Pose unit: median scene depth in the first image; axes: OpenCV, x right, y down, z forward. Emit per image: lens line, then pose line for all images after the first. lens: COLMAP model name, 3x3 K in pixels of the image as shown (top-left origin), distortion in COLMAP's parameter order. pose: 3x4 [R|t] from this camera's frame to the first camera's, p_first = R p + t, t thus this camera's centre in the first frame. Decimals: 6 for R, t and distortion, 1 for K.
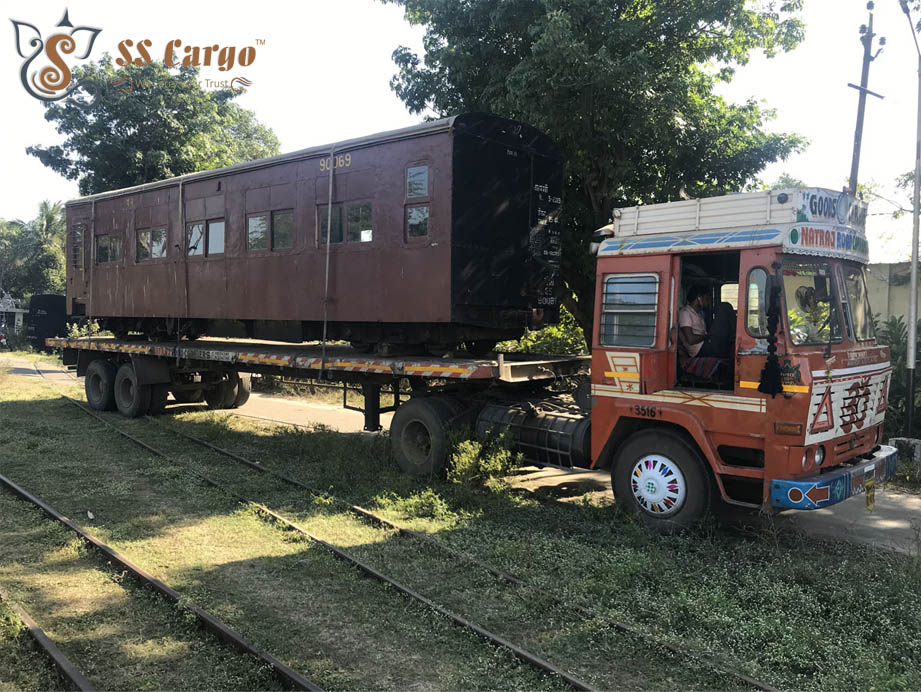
lens RADIAL K [[781.1, 0, 460.5], [0, 781.1, 346.0], [0, 0, 1]] dist [-0.000479, -0.003149]
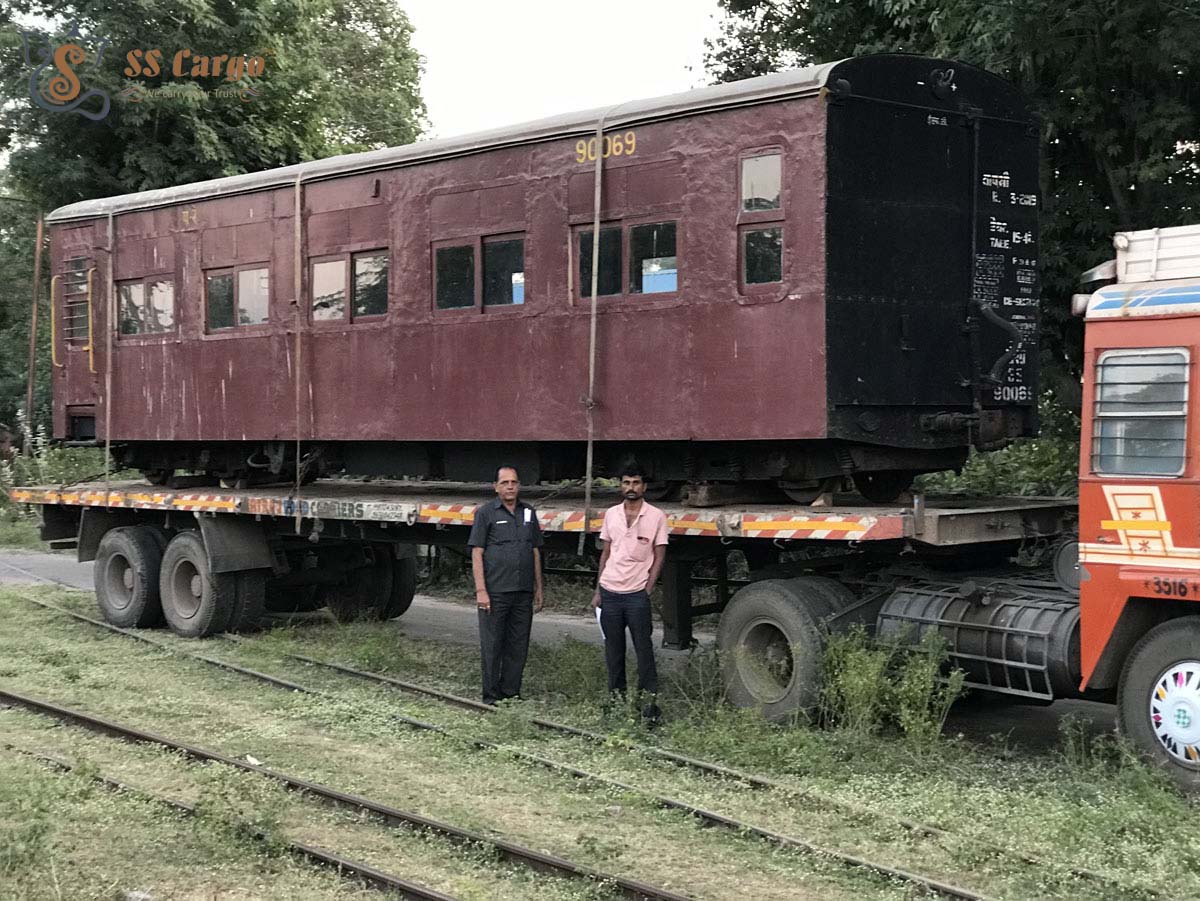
lens RADIAL K [[1807.9, 0, 601.6], [0, 1807.9, 492.7], [0, 0, 1]] dist [0.019413, 0.048399]
pose [[0.991078, -0.016293, -0.132280, -0.002186], [0.016185, 0.999867, -0.001891, 0.007150], [0.132293, -0.000267, 0.991211, -0.291013]]
